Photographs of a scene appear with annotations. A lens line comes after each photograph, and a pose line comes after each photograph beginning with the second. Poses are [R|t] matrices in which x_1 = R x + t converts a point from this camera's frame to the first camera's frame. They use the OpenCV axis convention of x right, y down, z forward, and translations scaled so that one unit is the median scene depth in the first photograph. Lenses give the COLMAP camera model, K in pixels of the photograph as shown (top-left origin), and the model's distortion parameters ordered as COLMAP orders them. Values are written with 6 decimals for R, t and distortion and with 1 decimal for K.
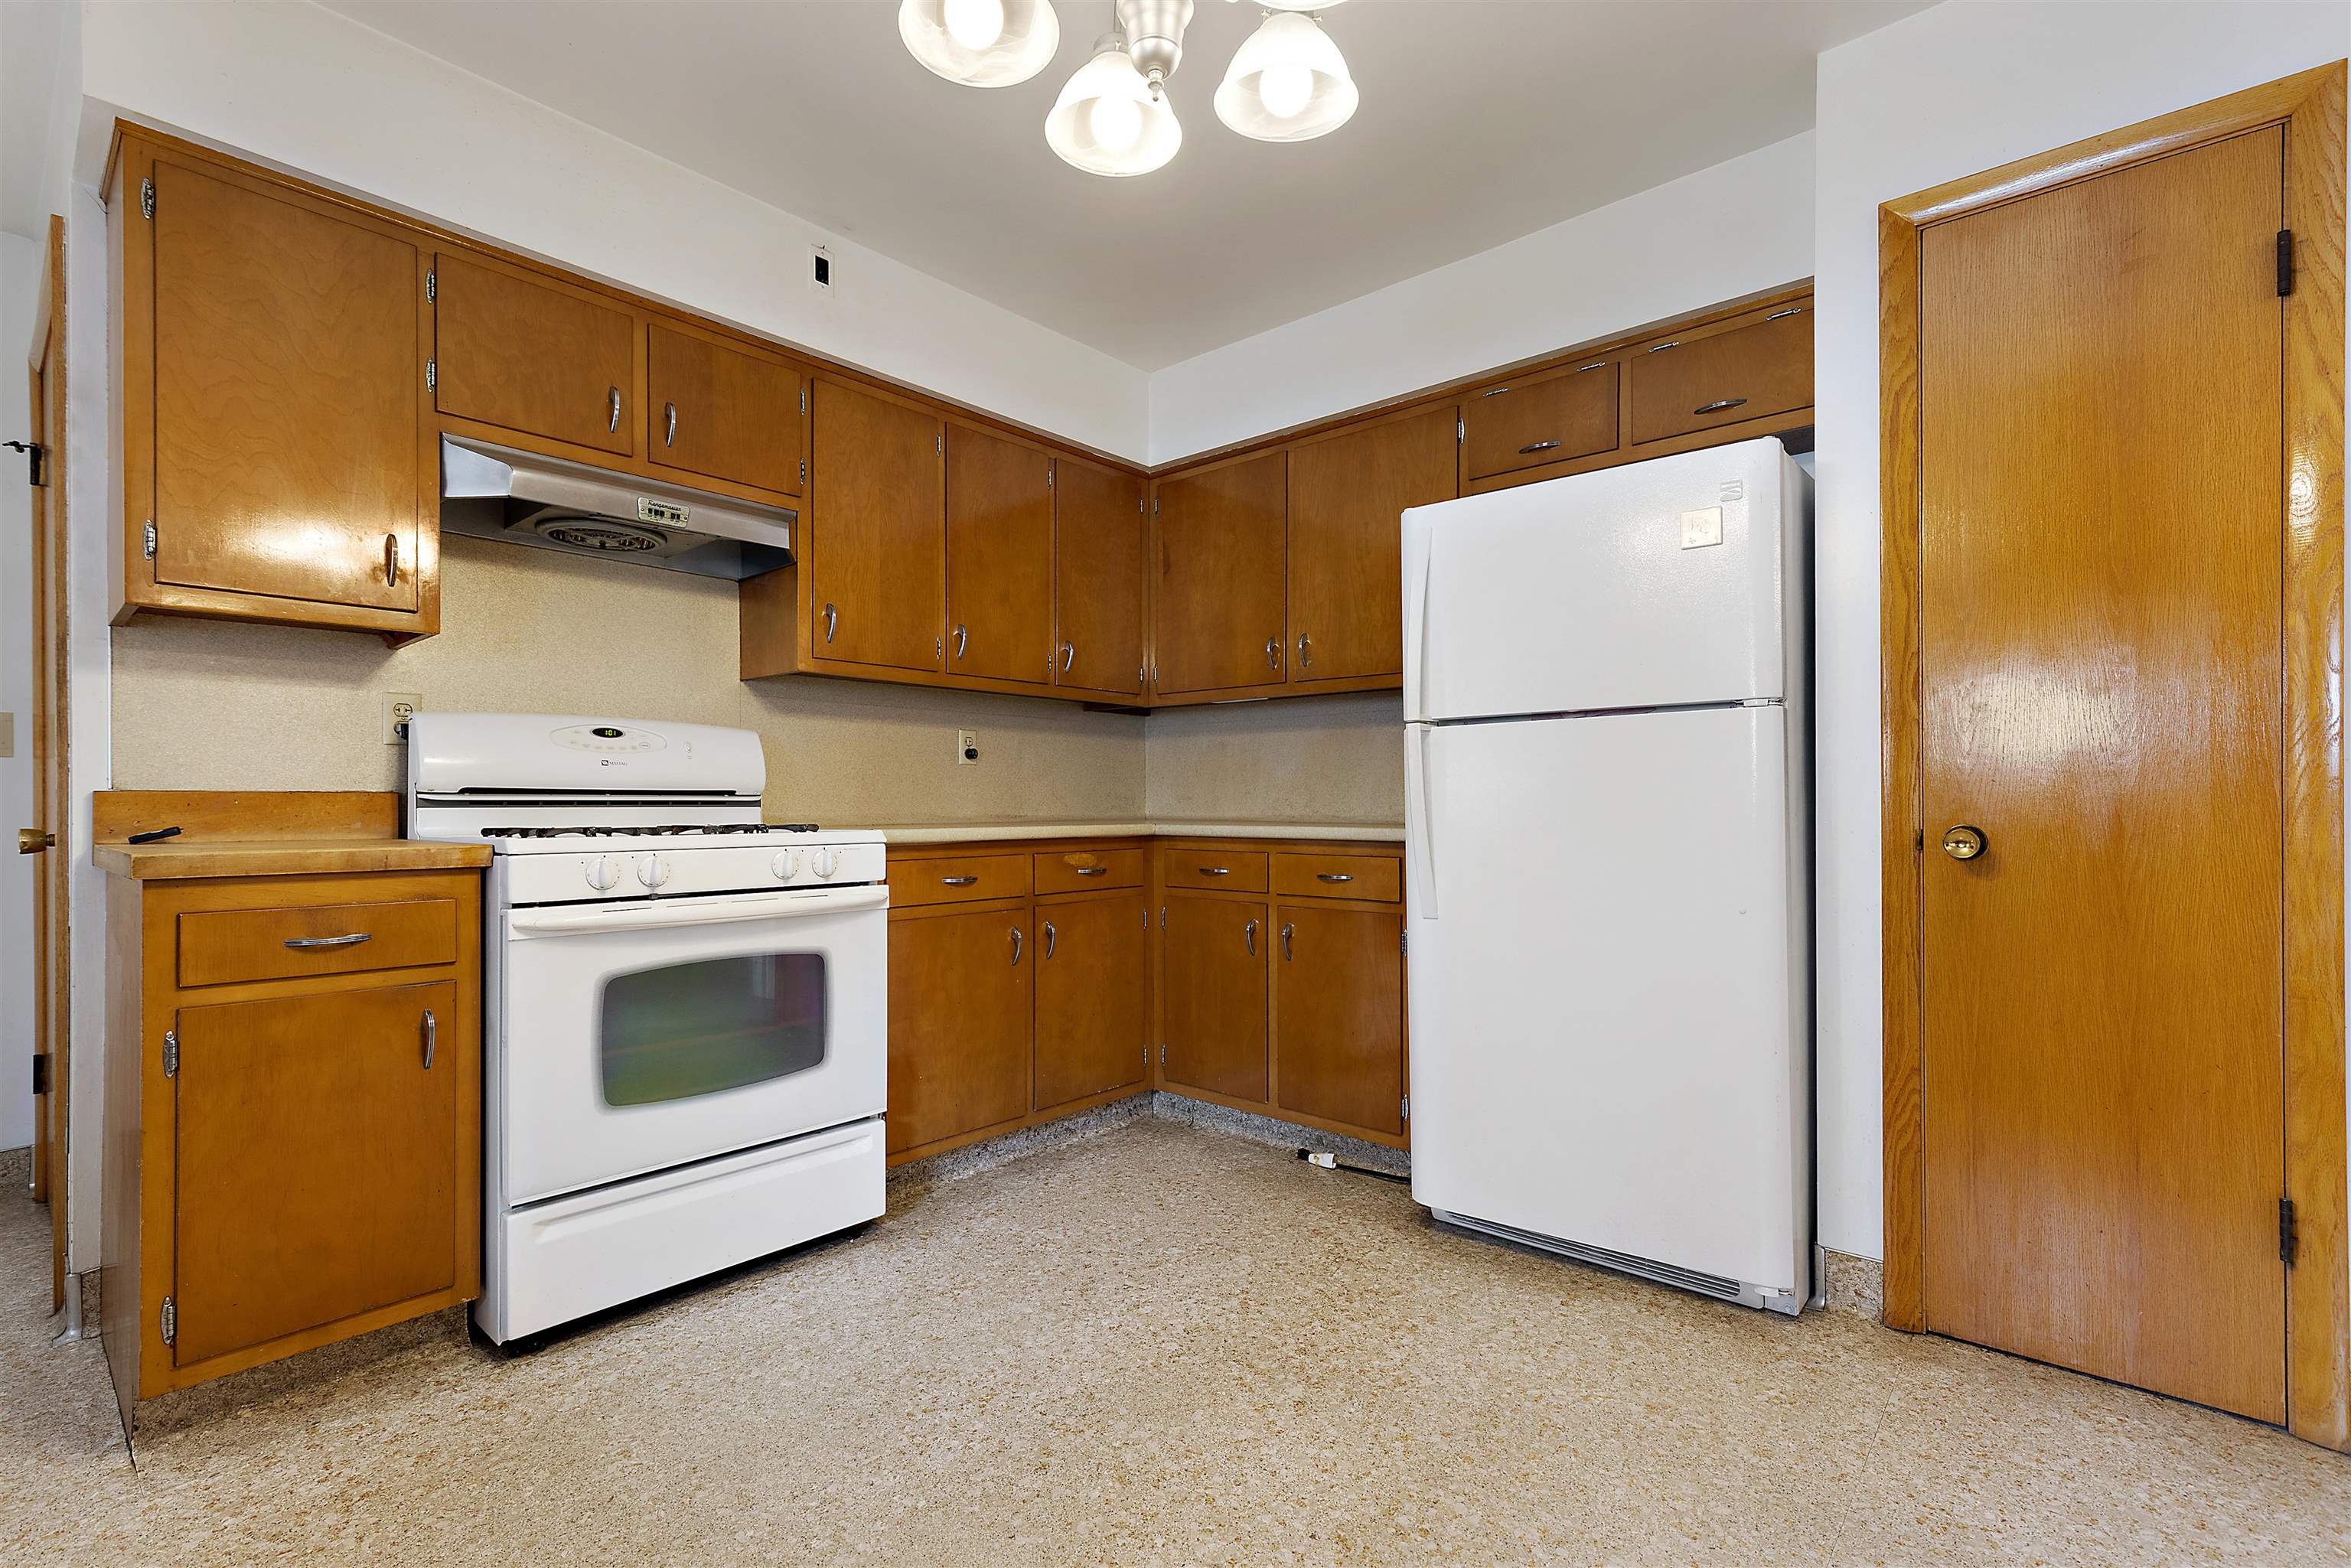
lens RADIAL K [[1029.0, 0, 1170.7], [0, 1029.0, 804.6], [0, 0, 1]] dist [0.008013, -0.000060]
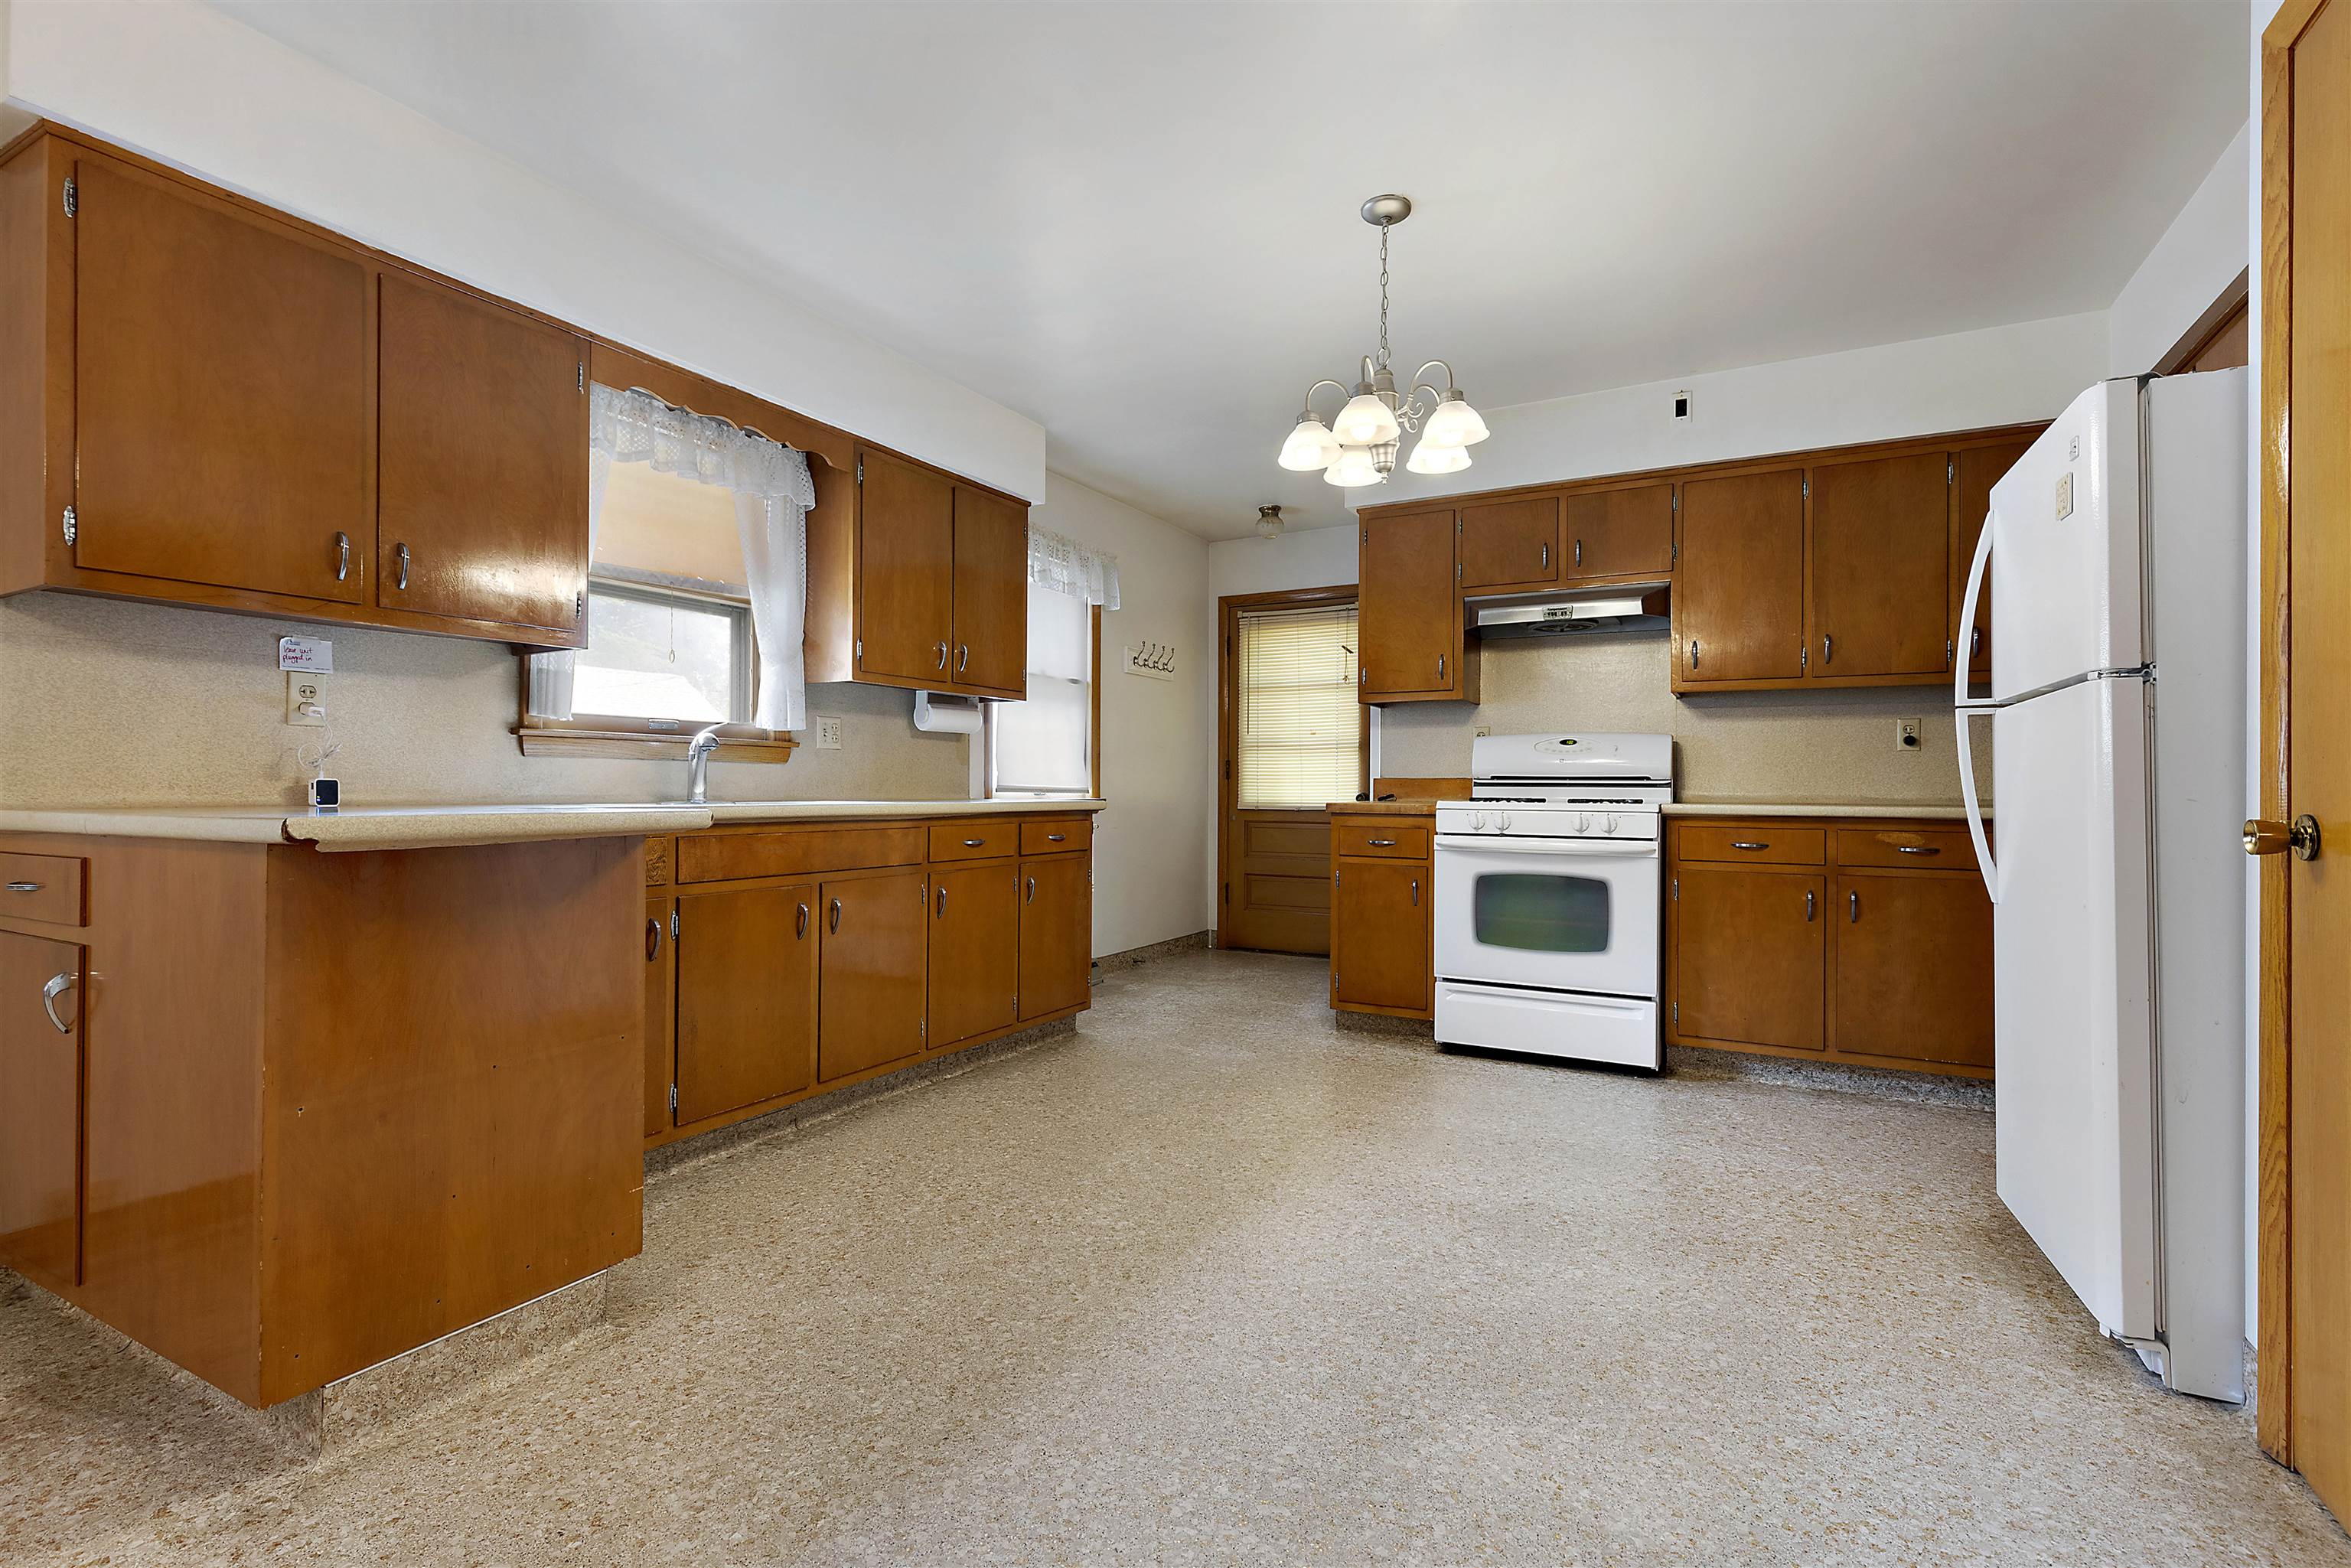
lens RADIAL K [[1029.0, 0, 1170.7], [0, 1029.0, 804.6], [0, 0, 1]] dist [0.008013, -0.000060]
pose [[0.228264, 0.021218, -0.973368, 1.016924], [-0.006253, 0.999774, 0.020328, 0.000756], [0.973579, 0.001446, 0.228345, 0.001493]]
